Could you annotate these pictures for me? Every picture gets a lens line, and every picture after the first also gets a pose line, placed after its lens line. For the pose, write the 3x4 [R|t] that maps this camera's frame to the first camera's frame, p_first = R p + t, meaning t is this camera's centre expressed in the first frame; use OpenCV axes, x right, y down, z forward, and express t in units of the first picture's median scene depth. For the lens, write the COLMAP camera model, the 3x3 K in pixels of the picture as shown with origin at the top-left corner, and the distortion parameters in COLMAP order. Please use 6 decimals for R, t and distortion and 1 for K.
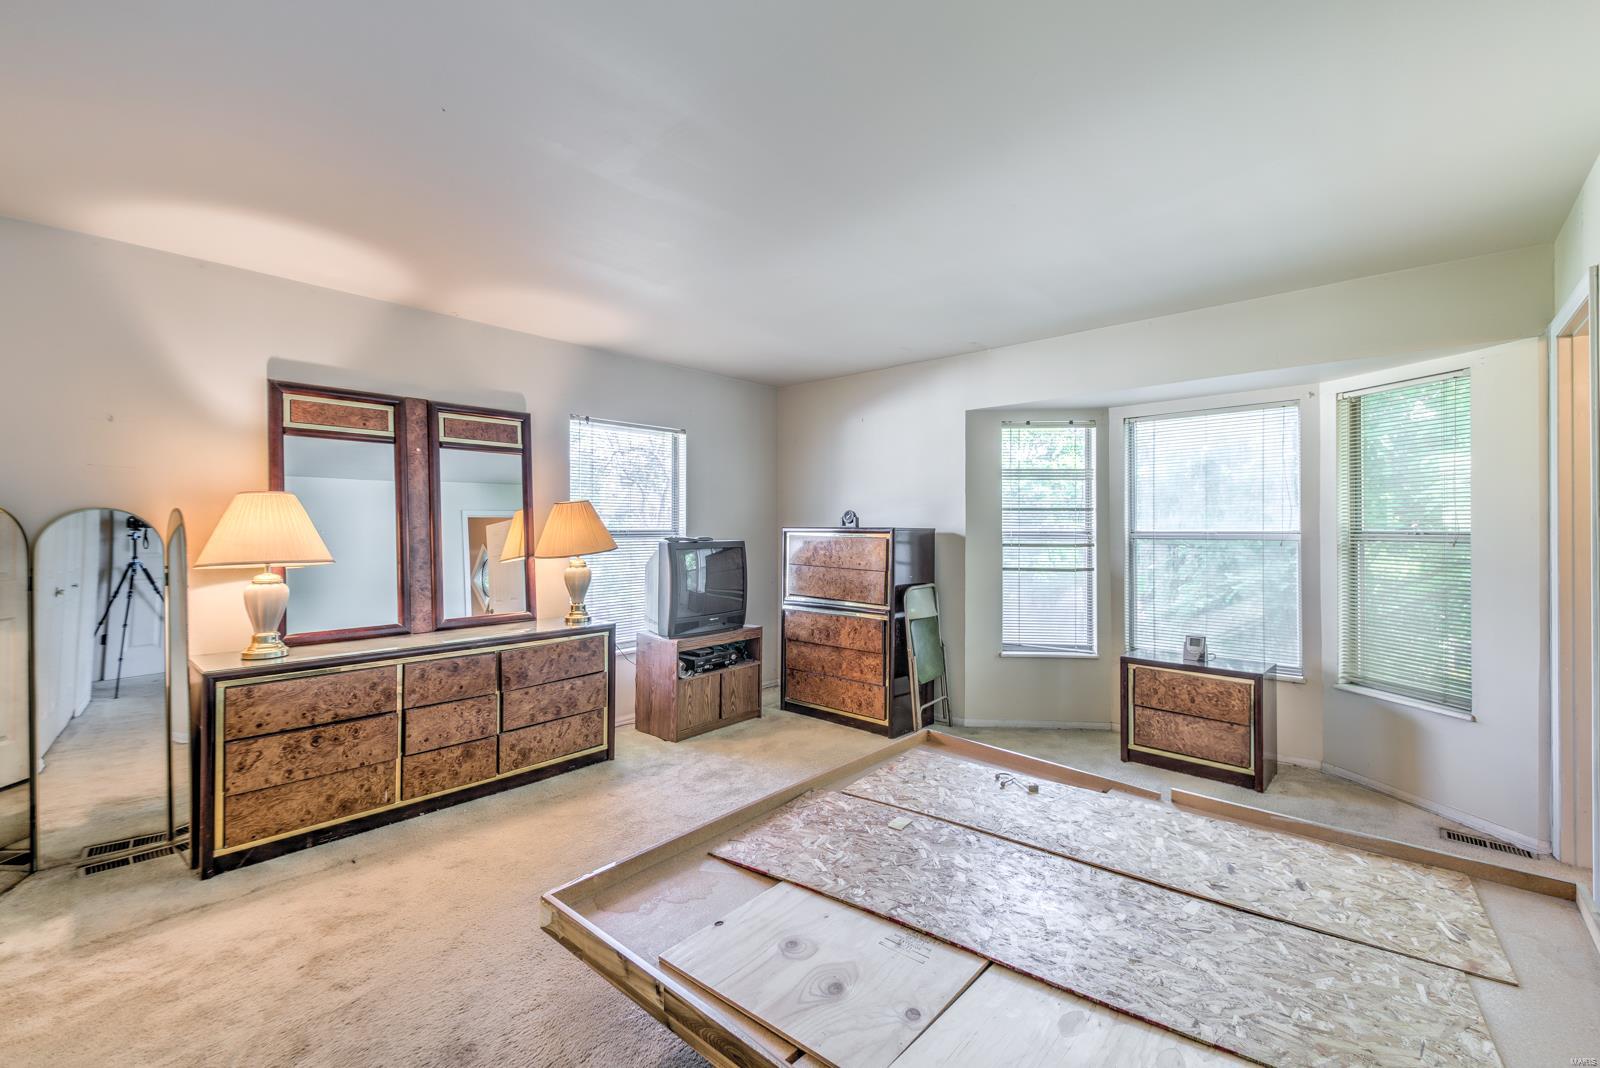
lens RADIAL K [[699.2, 0, 778.3], [0, 699.2, 520.2], [0, 0, 1]] dist [0.001958, -0.007029]
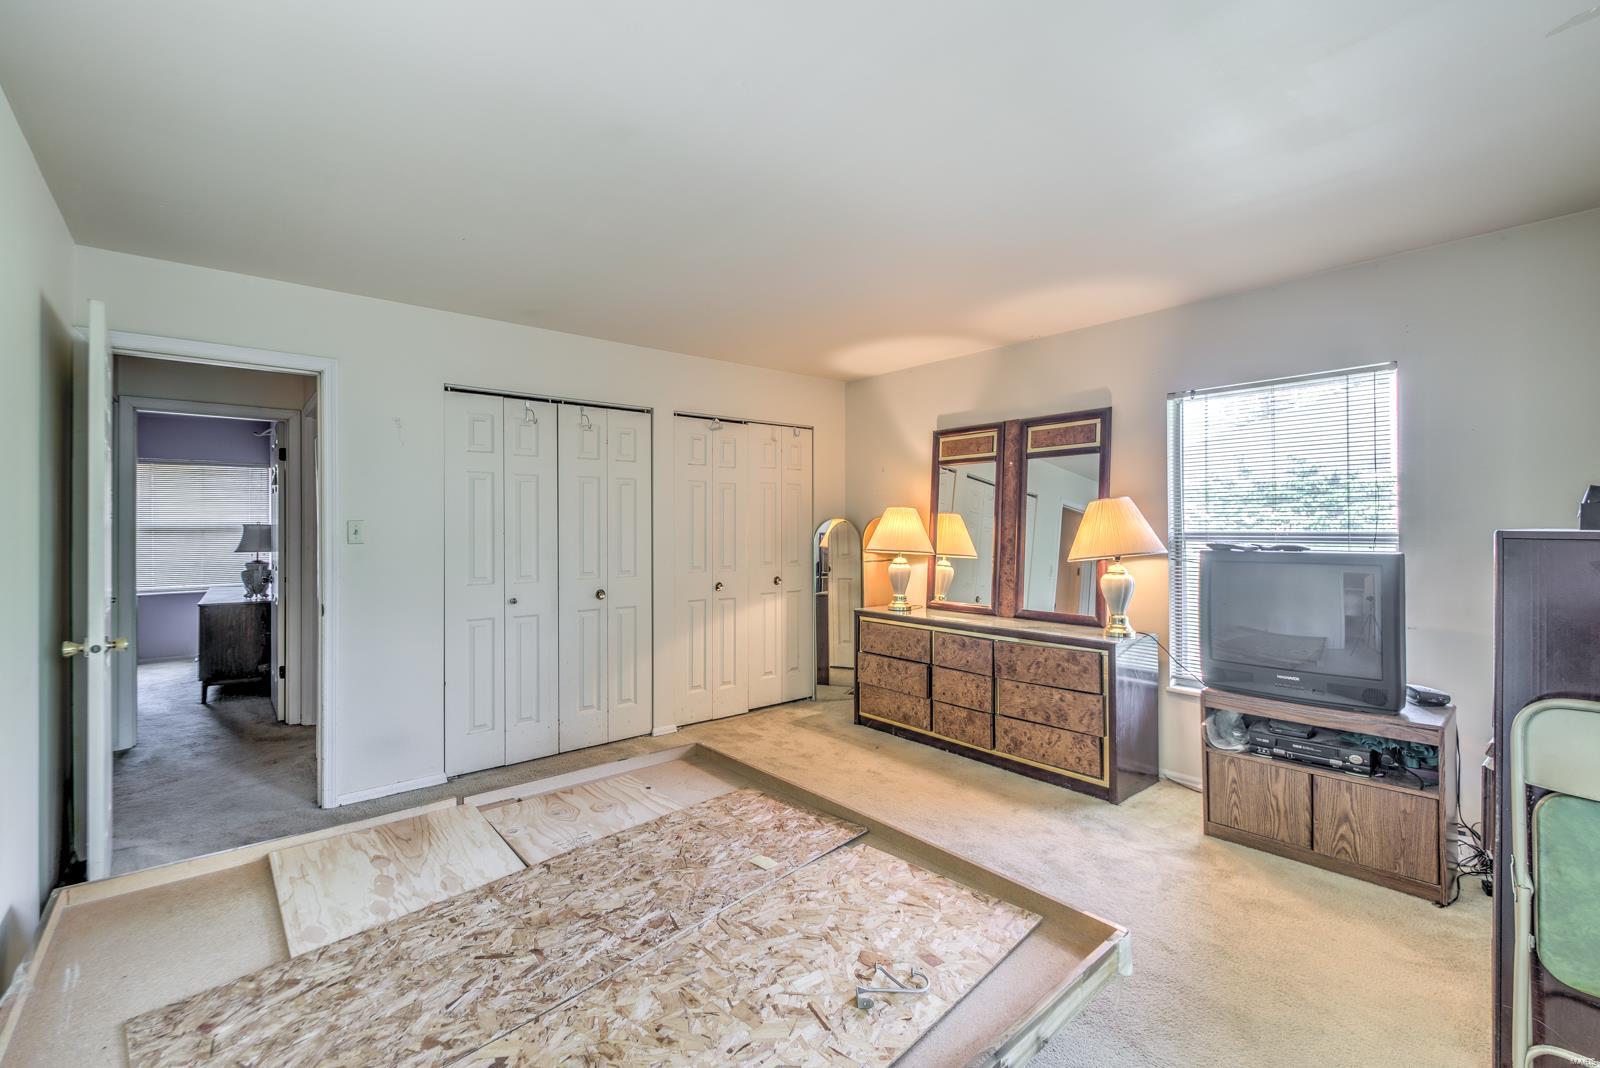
lens RADIAL K [[699.2, 0, 778.3], [0, 699.2, 520.2], [0, 0, 1]] dist [0.001958, -0.007029]
pose [[-0.172239, -0.011902, -0.984983, 0.731114], [0.009781, 0.999857, -0.013792, 0.008530], [0.985007, -0.012010, -0.172097, 0.822532]]
